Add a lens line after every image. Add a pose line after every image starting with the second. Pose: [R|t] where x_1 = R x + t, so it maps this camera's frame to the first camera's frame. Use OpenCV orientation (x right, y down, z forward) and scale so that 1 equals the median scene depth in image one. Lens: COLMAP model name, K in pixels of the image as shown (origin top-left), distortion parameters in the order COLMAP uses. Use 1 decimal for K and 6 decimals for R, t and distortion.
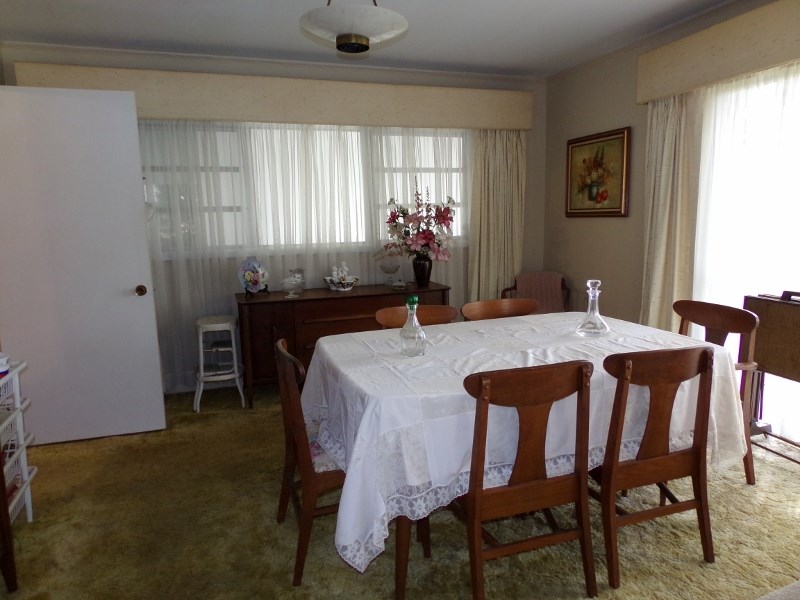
lens RADIAL K [[552.7, 0, 400.0], [0, 552.7, 300.0], [0, 0, 1]] dist [0.056366, -0.000674]
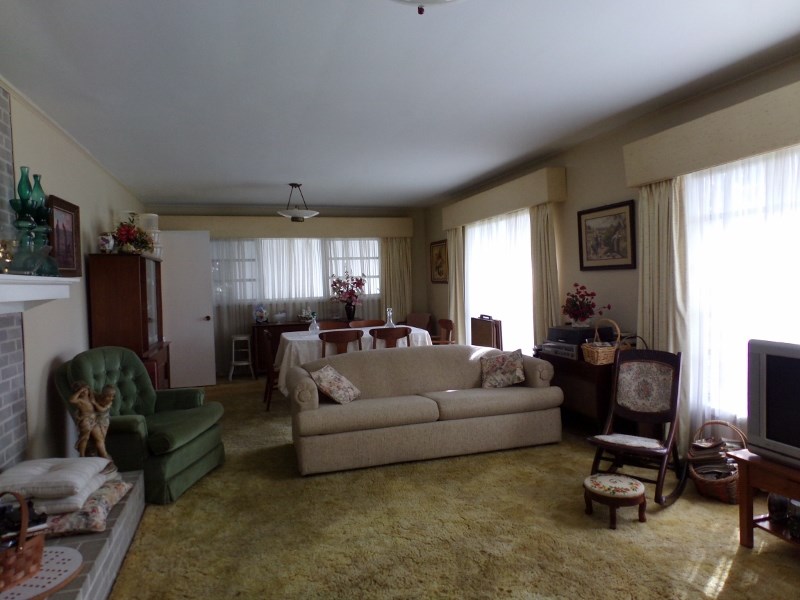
lens RADIAL K [[552.7, 0, 400.0], [0, 552.7, 300.0], [0, 0, 1]] dist [0.056366, -0.000674]
pose [[0.999330, -0.004228, -0.036353, 0.284674], [0.000062, 0.993499, -0.113842, 0.124737], [0.036598, 0.113764, 0.992834, -0.885884]]
